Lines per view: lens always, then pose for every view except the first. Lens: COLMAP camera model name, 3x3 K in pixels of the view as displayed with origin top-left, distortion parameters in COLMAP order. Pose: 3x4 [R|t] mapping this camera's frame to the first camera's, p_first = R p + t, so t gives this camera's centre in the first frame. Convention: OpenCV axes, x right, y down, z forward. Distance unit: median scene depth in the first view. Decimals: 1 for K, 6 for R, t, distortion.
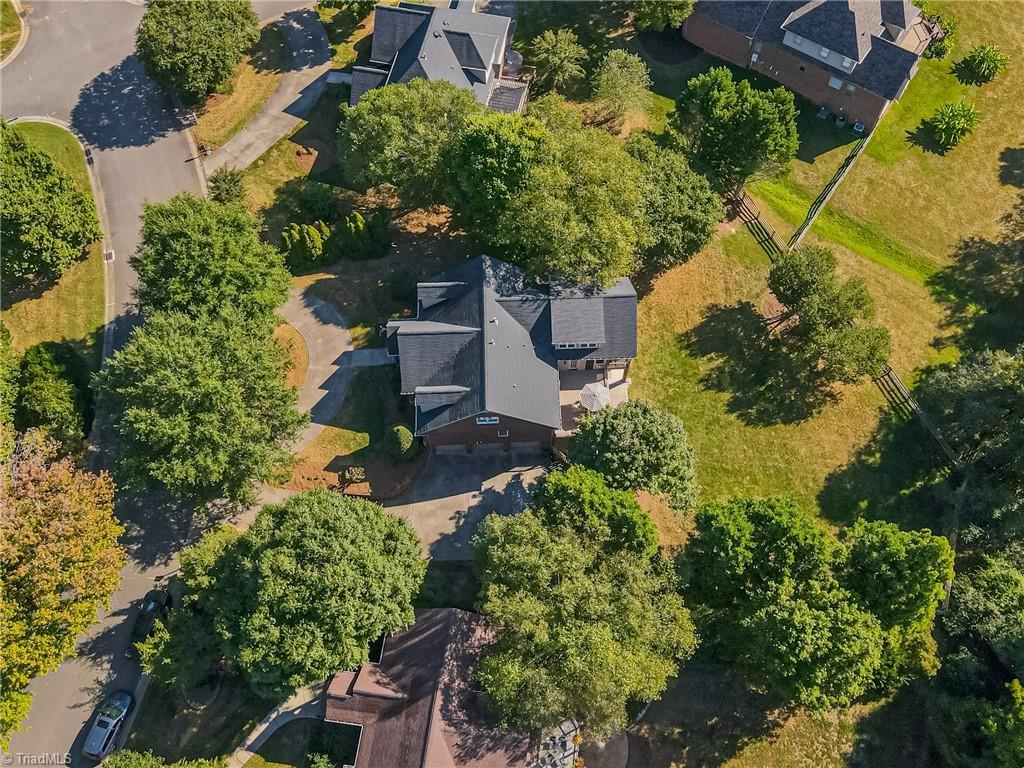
lens RADIAL K [[885.1, 0, 488.3], [0, 885.1, 329.2], [0, 0, 1]] dist [-0.002463, -0.008951]
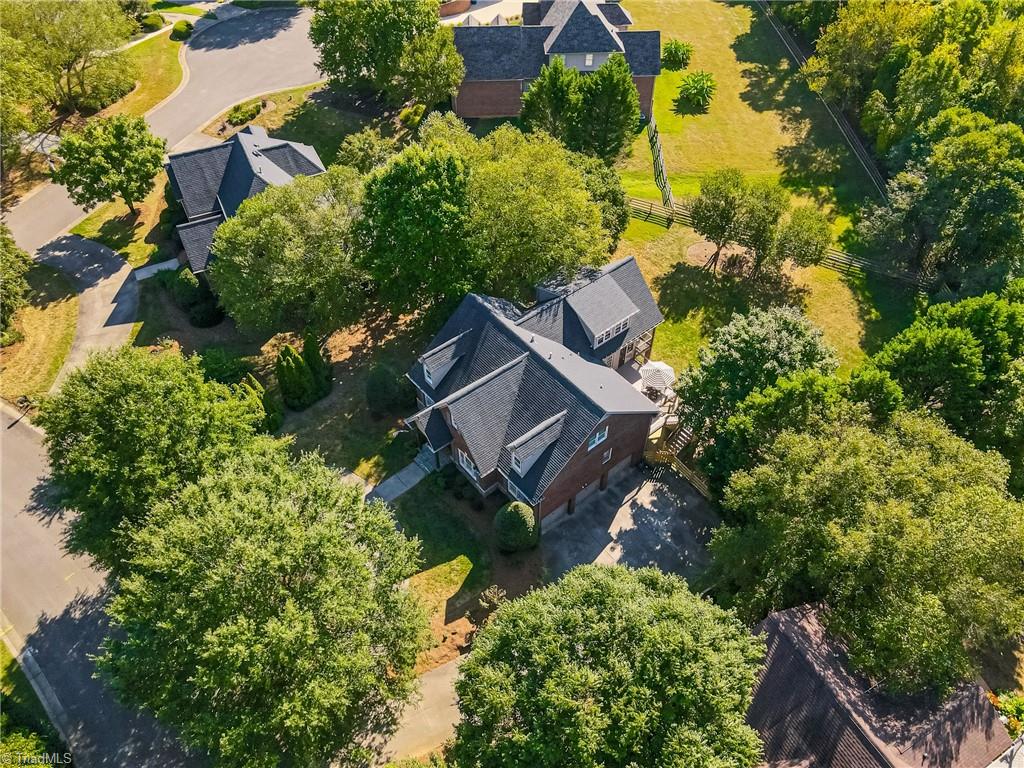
lens RADIAL K [[754.1, 0, 527.1], [0, 754.1, 382.8], [0, 0, 1]] dist [0.009268, -0.004198]
pose [[0.794346, -0.457850, 0.399233, -0.282302], [0.532399, 0.841190, -0.094606, 0.083838], [-0.292516, 0.287701, 0.911955, 0.345159]]
